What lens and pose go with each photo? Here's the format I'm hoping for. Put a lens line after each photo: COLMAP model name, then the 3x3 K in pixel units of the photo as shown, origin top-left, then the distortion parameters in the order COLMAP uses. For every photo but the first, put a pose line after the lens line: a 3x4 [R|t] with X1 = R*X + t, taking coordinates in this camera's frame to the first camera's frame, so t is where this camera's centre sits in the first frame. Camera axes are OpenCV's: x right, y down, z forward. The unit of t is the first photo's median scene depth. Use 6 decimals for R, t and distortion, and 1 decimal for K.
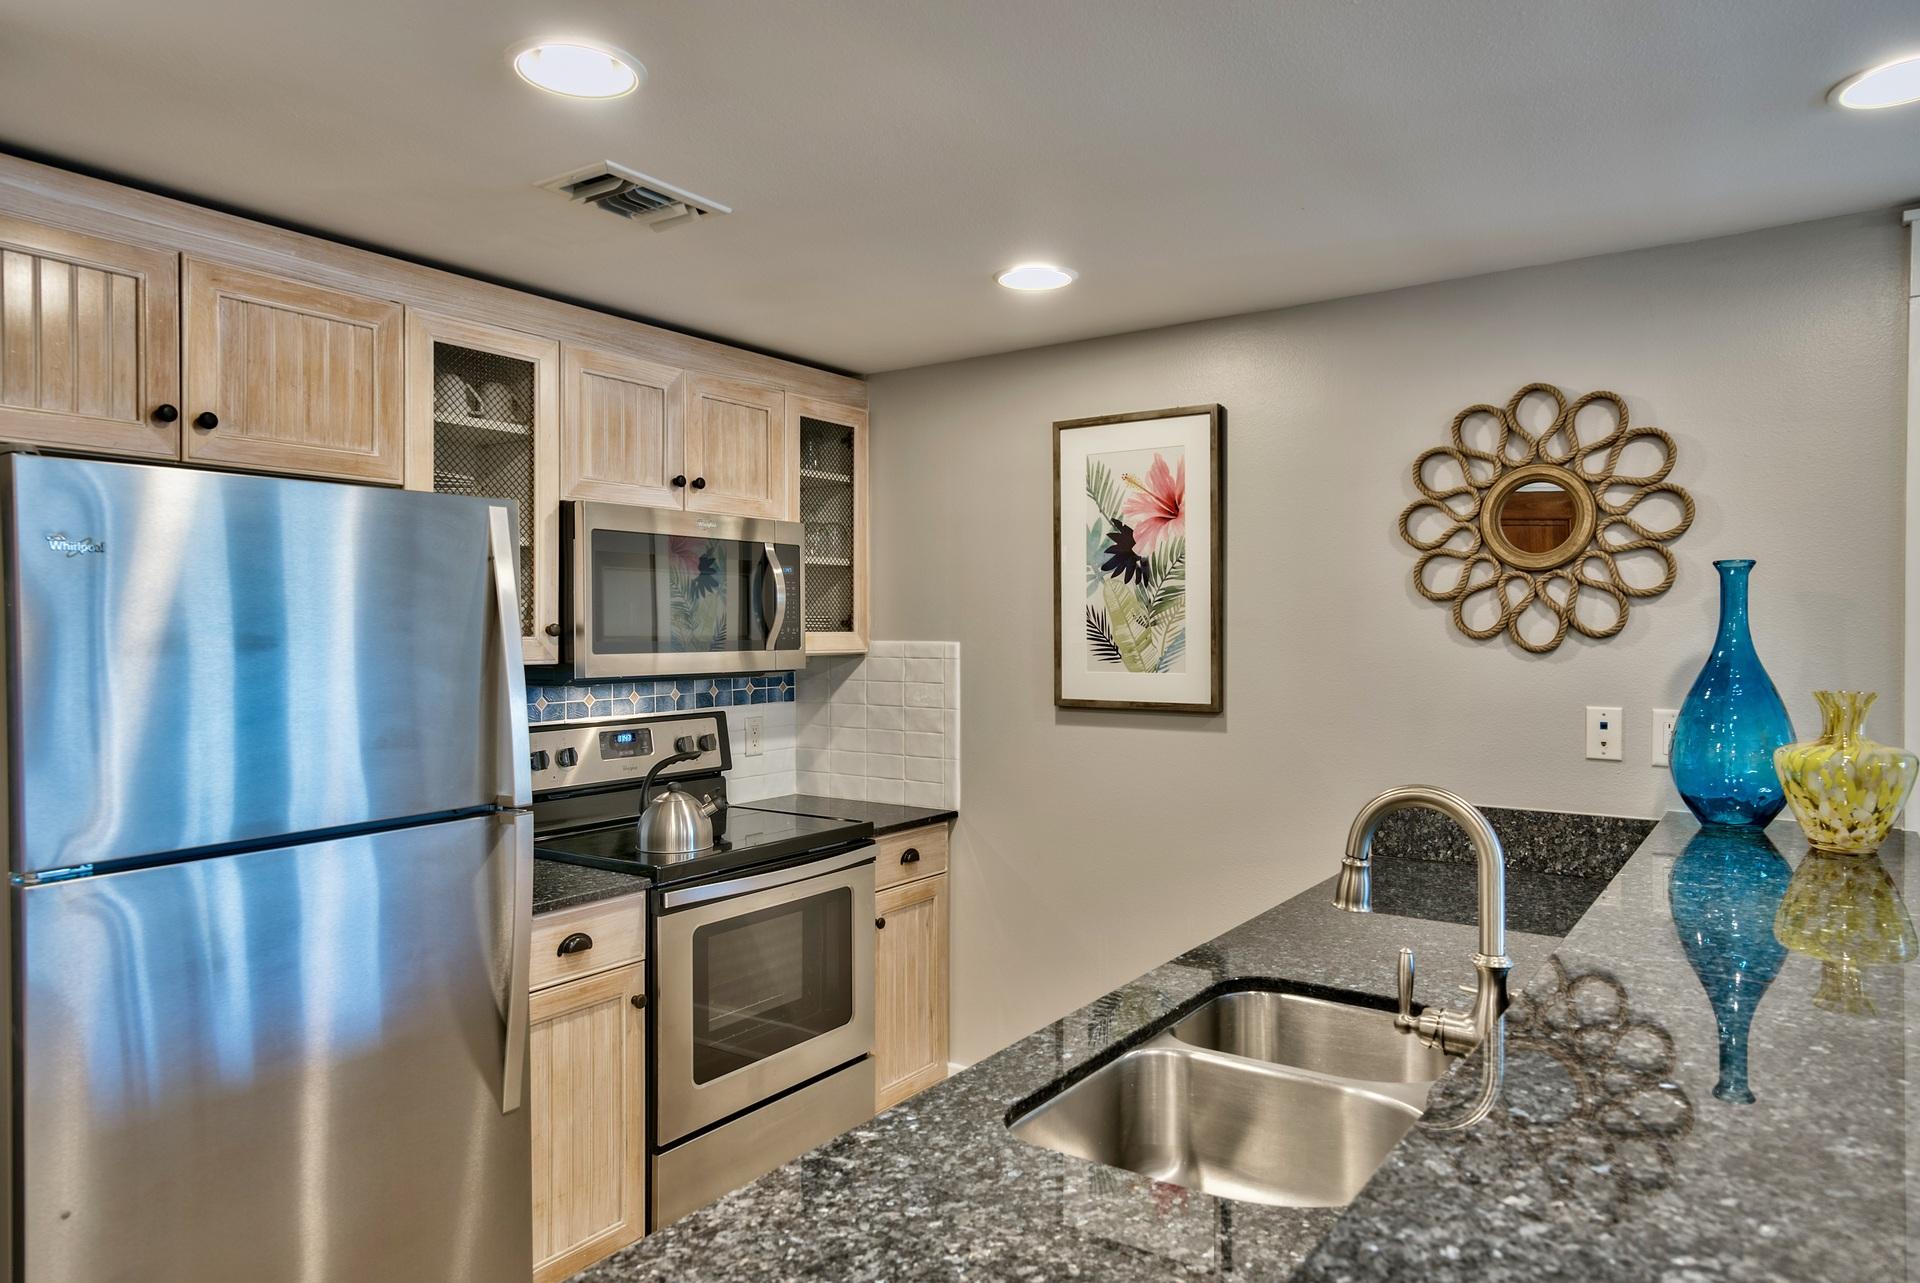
lens RADIAL K [[1236.3, 0, 960.0], [0, 1236.3, 641.5], [0, 0, 1]] dist [0.001856, 0.000416]
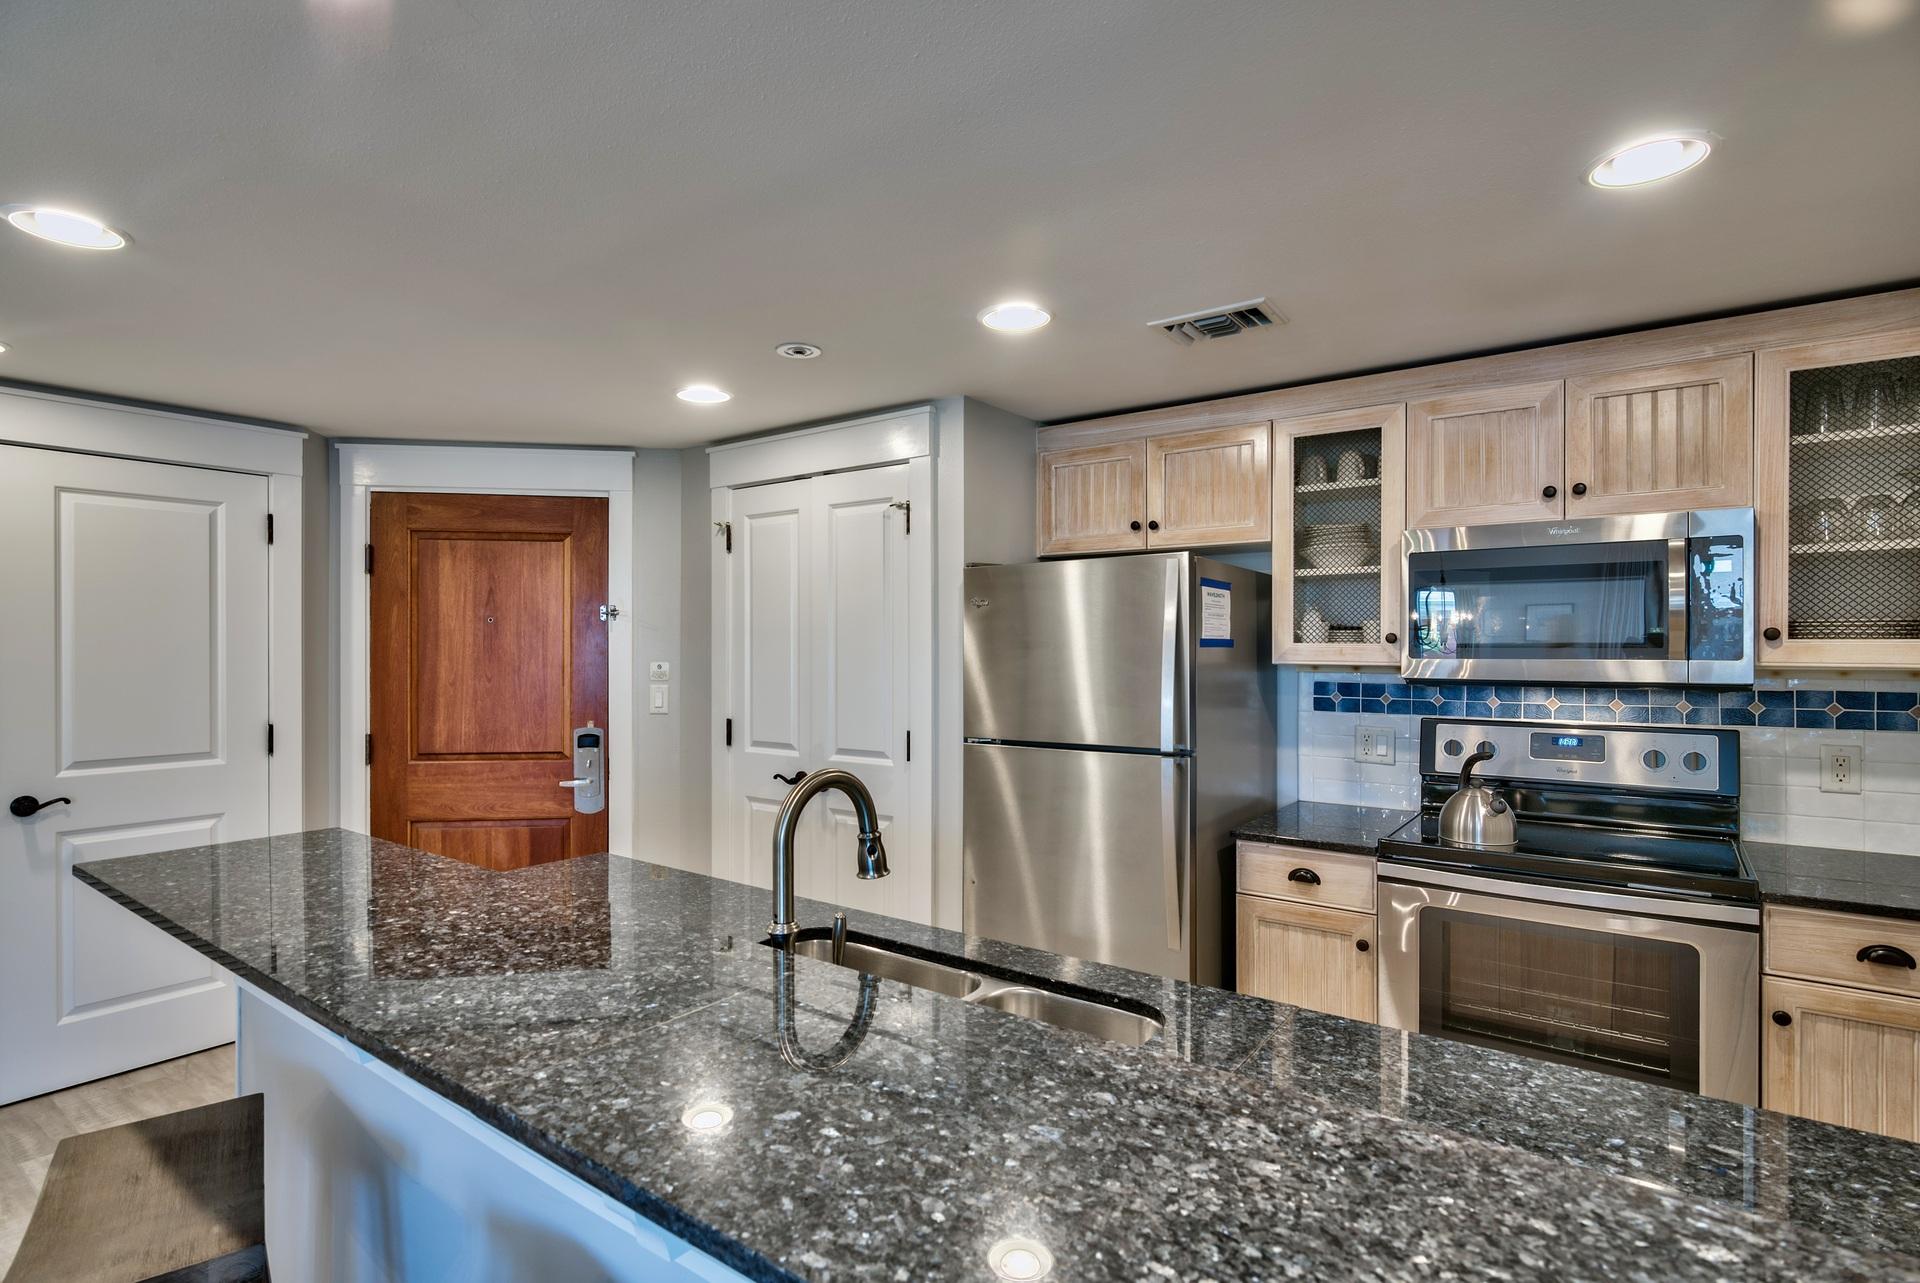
lens RADIAL K [[956.6, 0, 963.0], [0, 956.6, 648.2], [0, 0, 1]] dist [0.000280, 0.000020]
pose [[-0.044146, 0.000522, -0.999025, 0.582145], [-0.011250, 0.999936, 0.001019, 0.004373], [0.998962, 0.011284, -0.044137, 0.549870]]
